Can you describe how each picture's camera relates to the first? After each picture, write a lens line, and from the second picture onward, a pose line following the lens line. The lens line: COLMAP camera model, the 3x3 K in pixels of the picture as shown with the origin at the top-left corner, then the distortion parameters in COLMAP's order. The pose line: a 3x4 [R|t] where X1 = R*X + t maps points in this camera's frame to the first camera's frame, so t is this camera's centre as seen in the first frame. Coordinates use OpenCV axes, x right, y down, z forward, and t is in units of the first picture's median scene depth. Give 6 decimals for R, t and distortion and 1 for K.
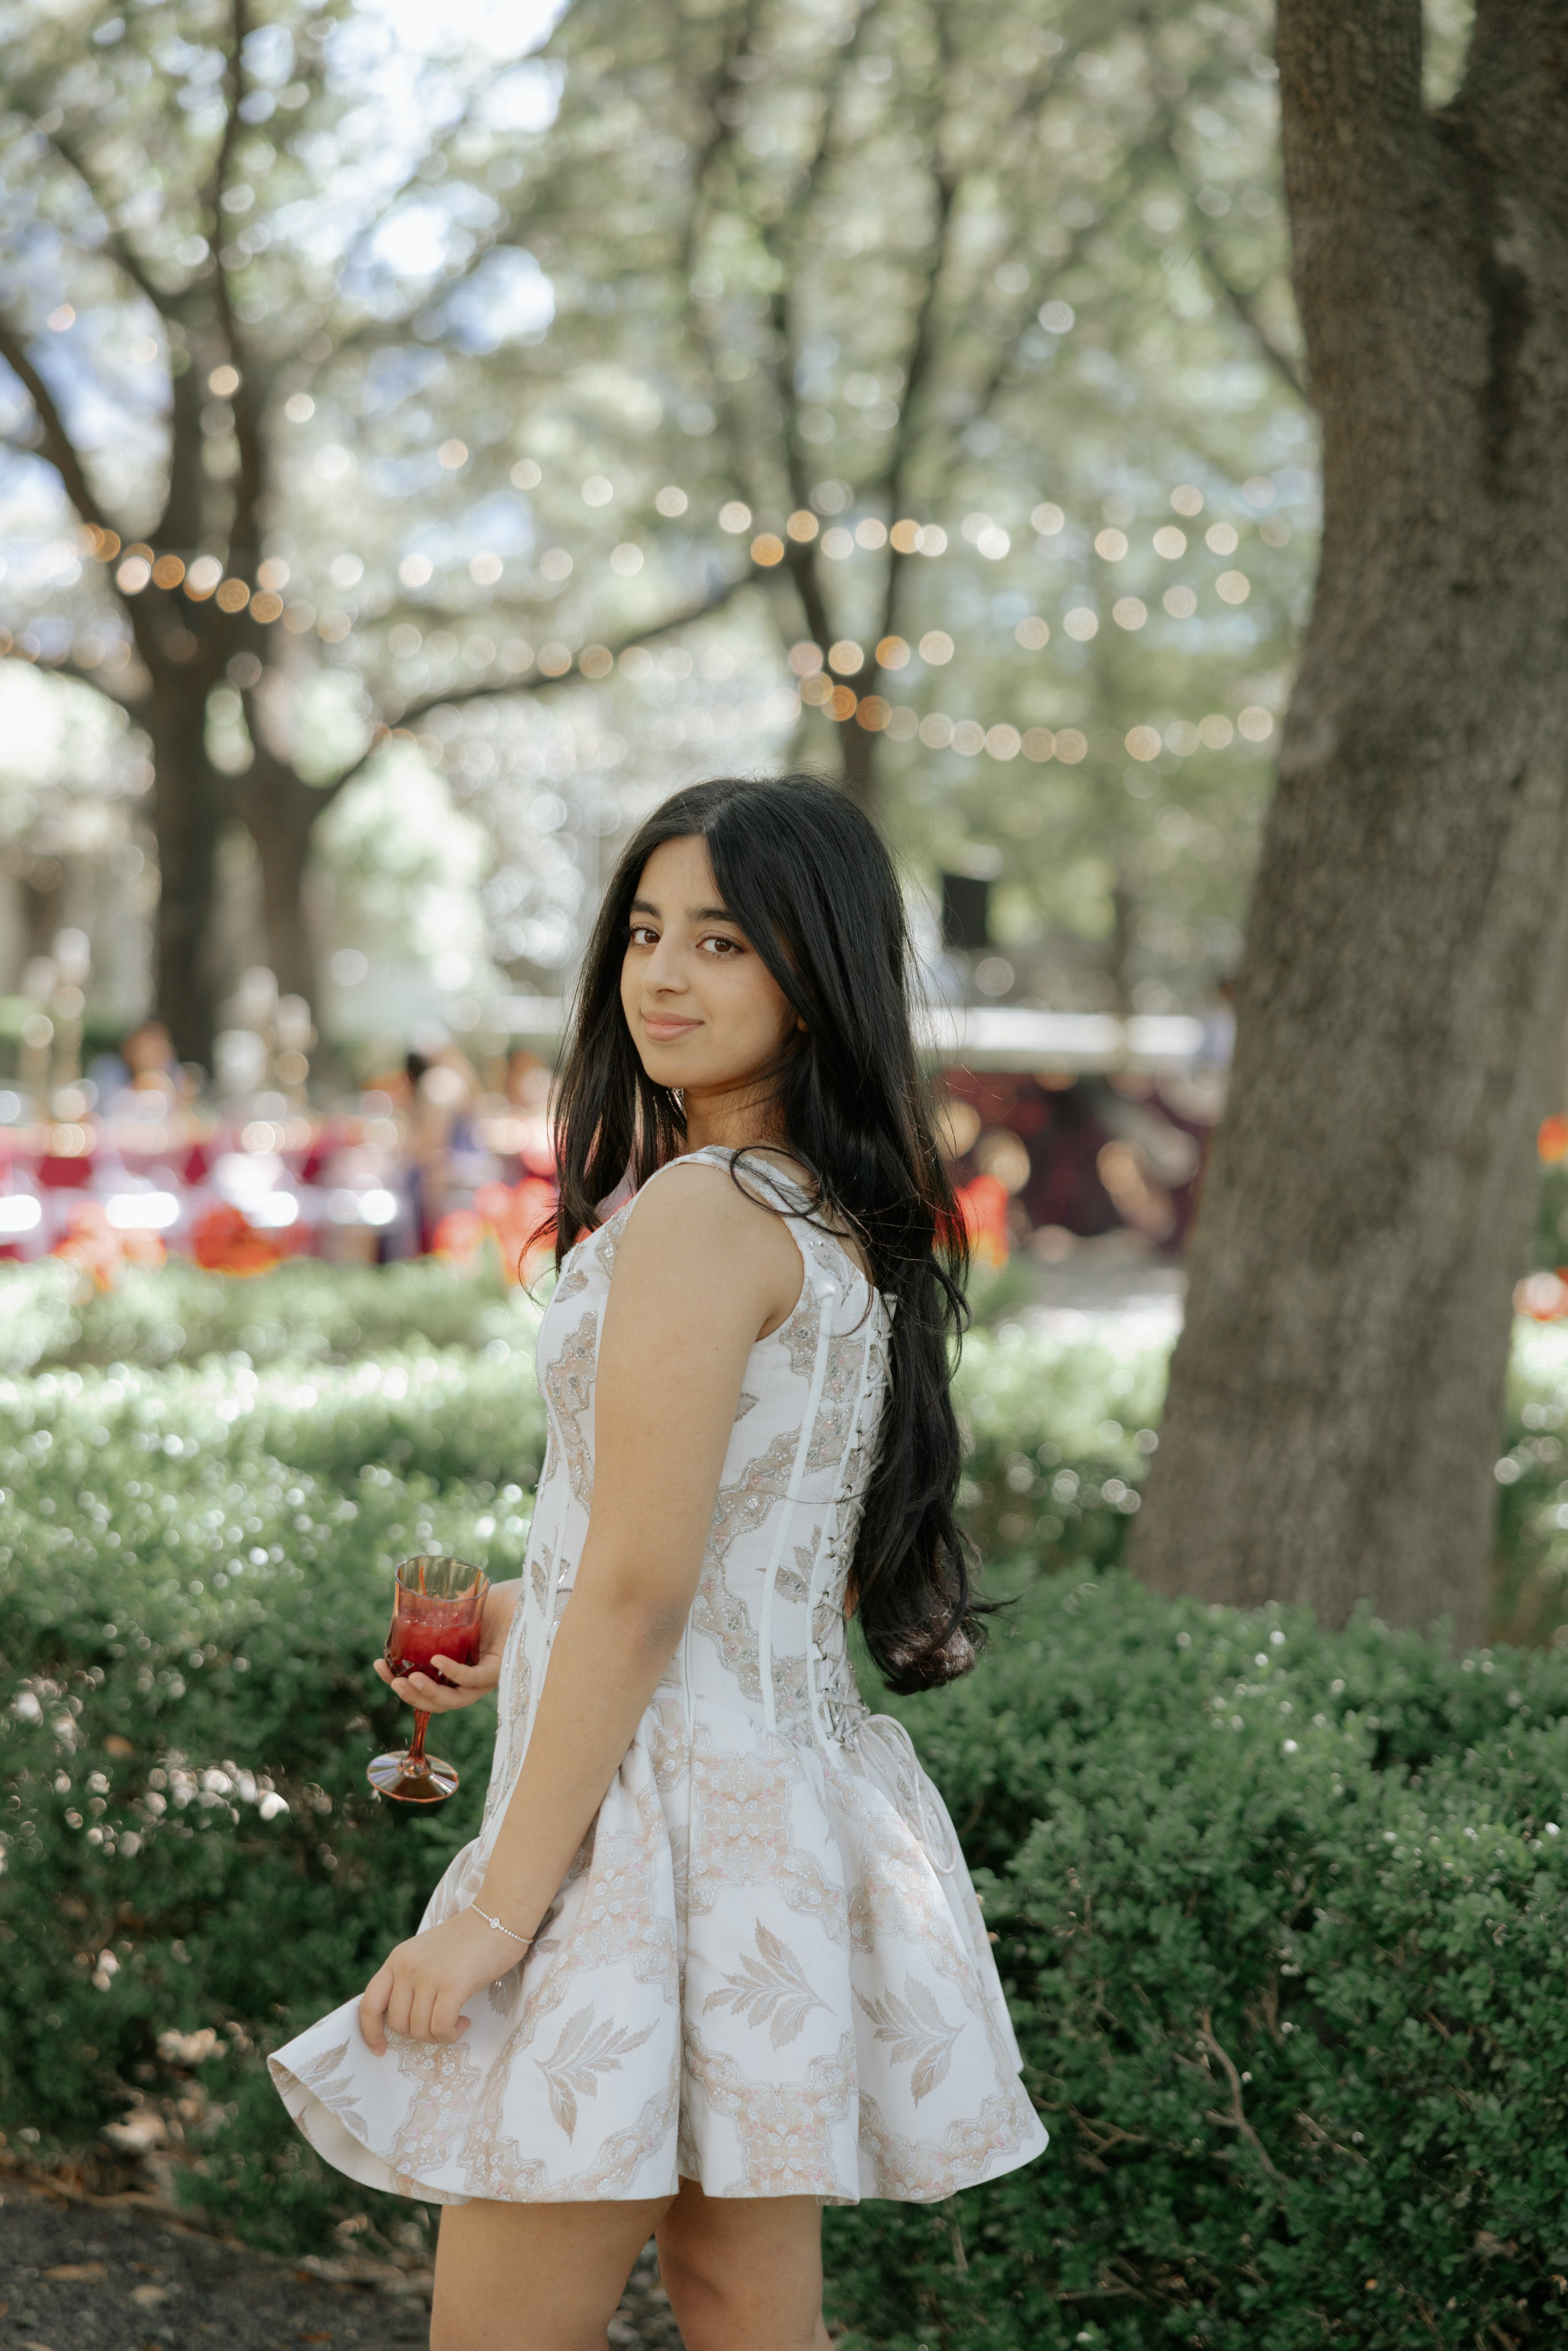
lens RADIAL K [[4120.4, 0, 785.5], [0, 4120.4, 1172.5], [0, 0, 1]] dist [0.000479, 0.000000]
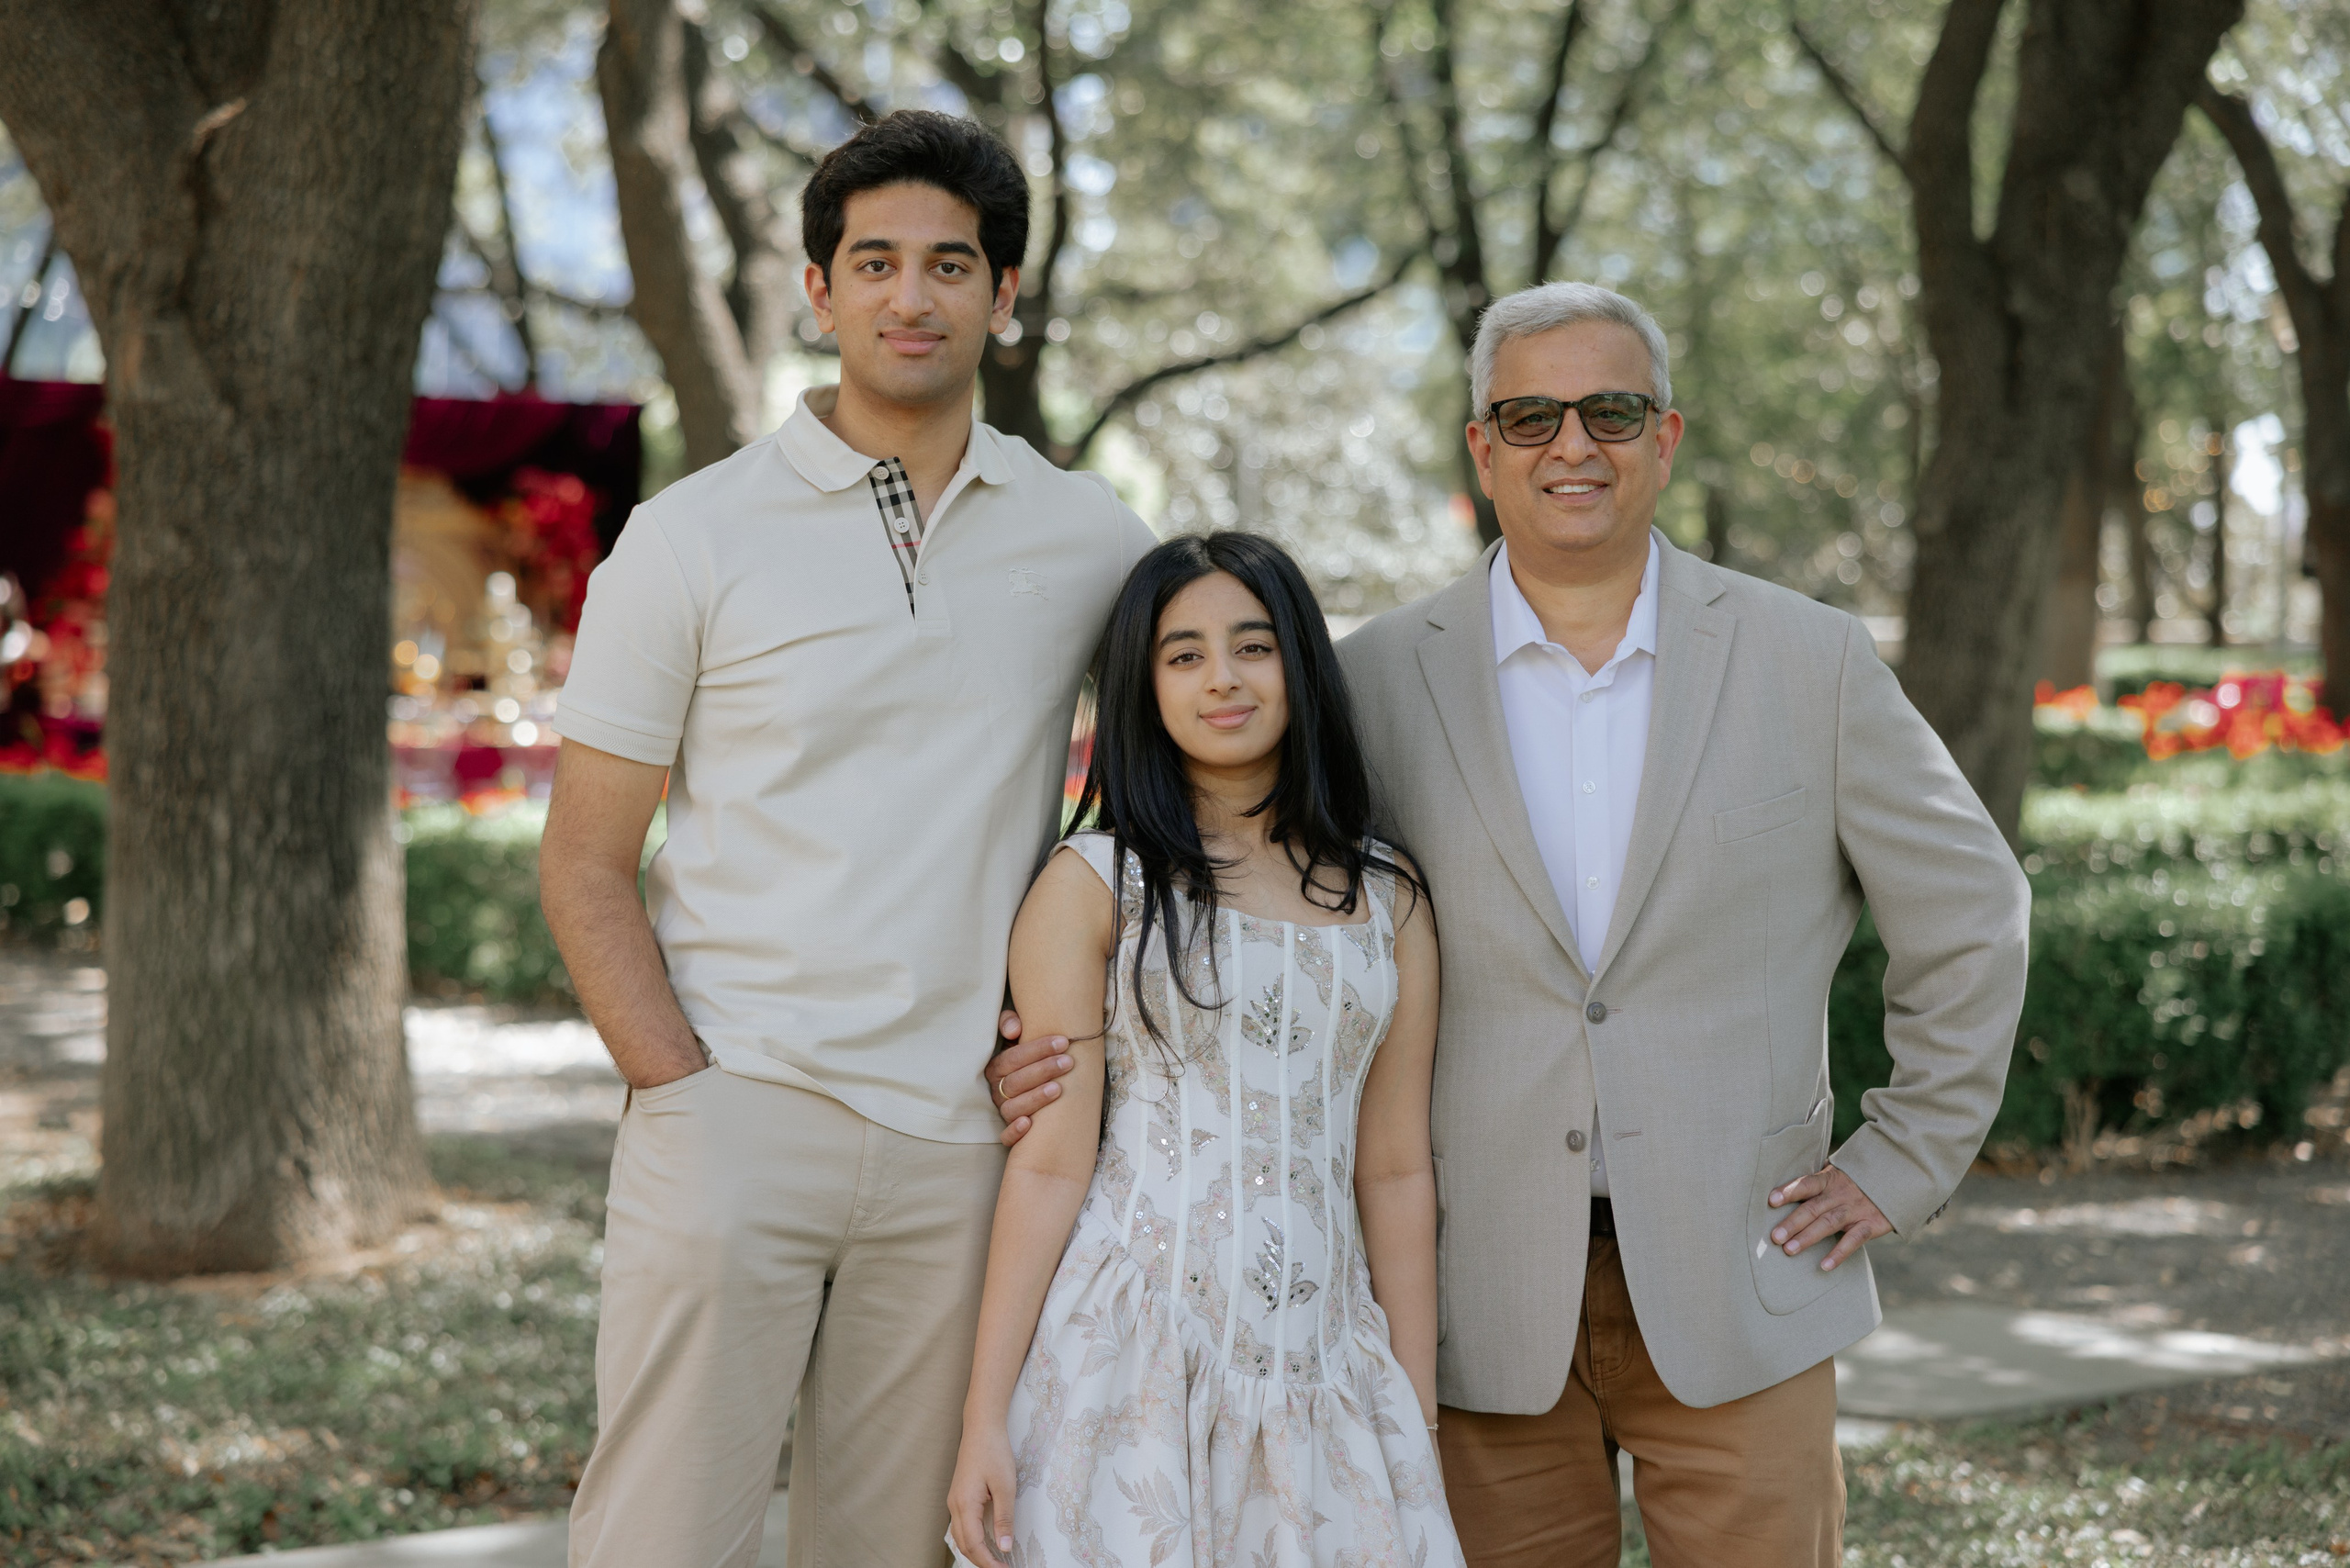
lens RADIAL K [[4384.5, 0, 1193.1], [0, 4384.5, 793.3], [0, 0, 1]] dist [-0.003189, 0.000000]
pose [[0.999391, -0.026049, -0.023210, -0.231043], [0.026127, 0.999654, 0.003060, 0.030318], [0.023122, -0.003665, 0.999726, -1.446511]]
